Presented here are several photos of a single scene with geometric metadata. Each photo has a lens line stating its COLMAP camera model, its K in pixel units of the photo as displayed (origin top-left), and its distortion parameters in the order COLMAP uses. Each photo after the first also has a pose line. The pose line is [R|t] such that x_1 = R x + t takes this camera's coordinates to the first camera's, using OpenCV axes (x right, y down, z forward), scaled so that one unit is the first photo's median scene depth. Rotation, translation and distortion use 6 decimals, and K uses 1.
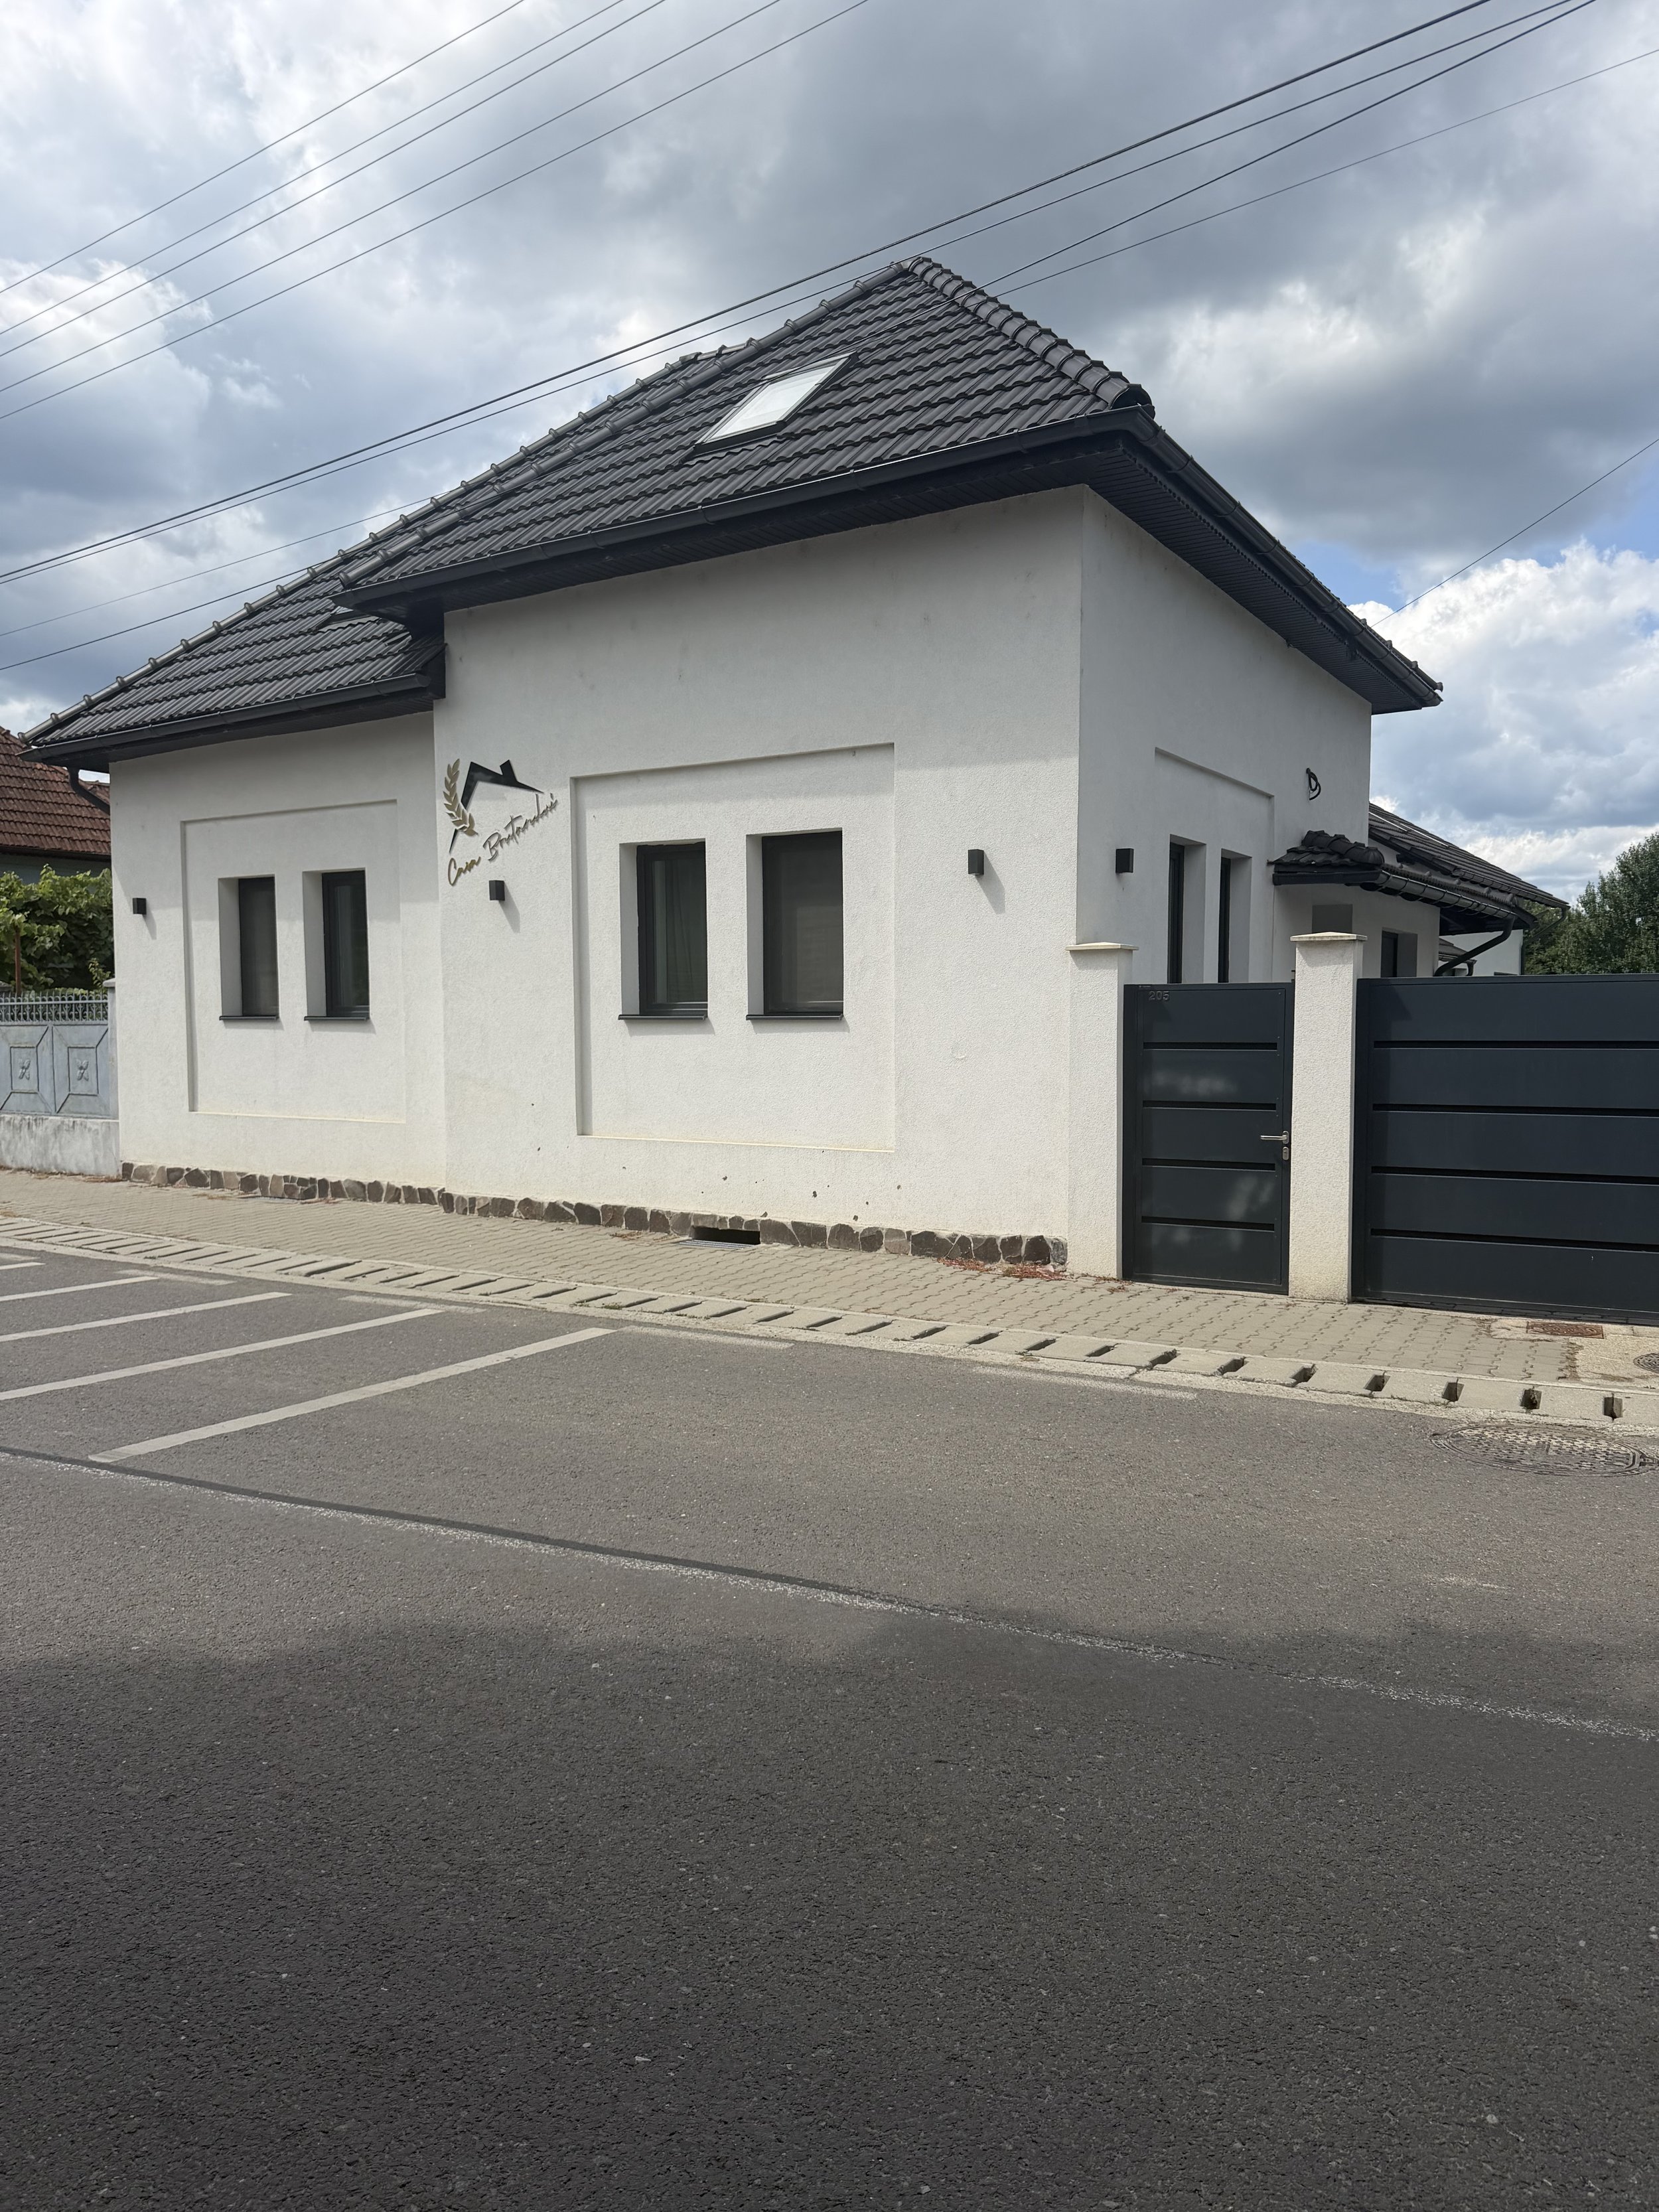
lens RADIAL K [[1552.1, 0, 840.6], [0, 1552.1, 1096.5], [0, 0, 1]] dist [0.032936, -0.011160]
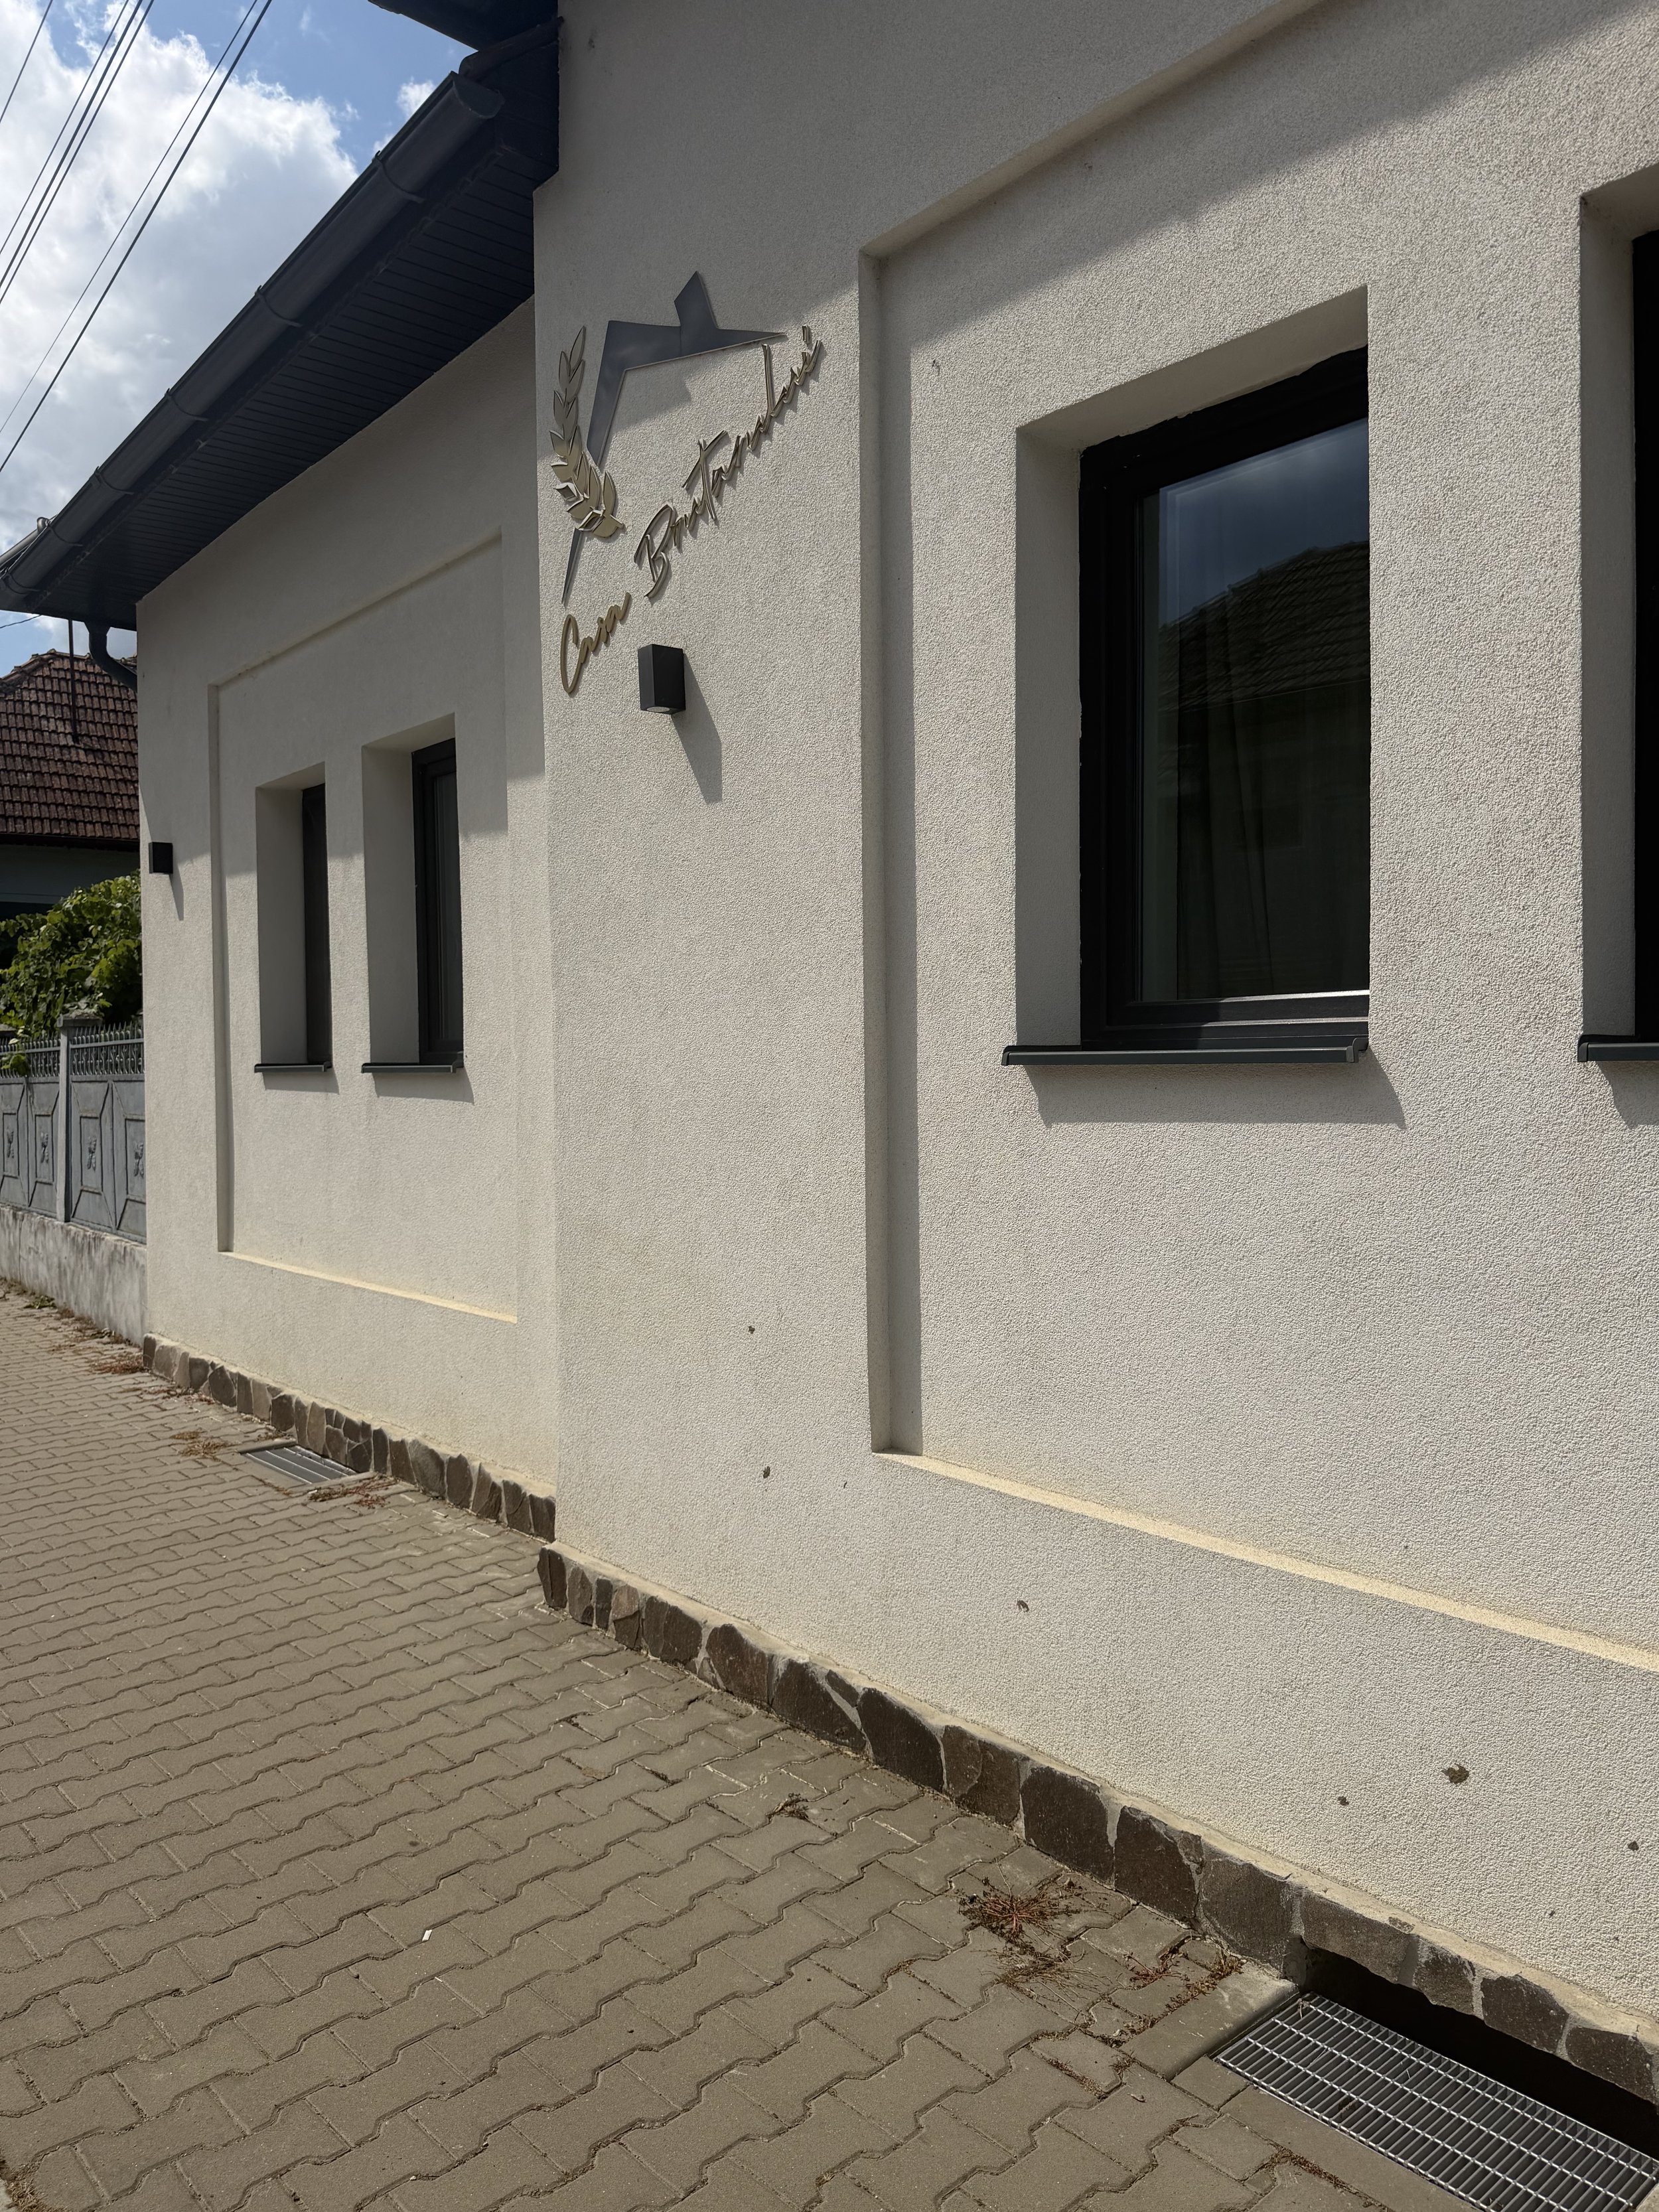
lens RADIAL K [[1552.1, 0, 840.8], [0, 1552.1, 1097.0], [0, 0, 1]] dist [0.032936, -0.011160]
pose [[0.953423, 0.002240, -0.301629, -0.083750], [-0.012690, 0.999385, -0.032690, -0.032661], [0.301370, 0.034996, 0.952865, 0.693900]]
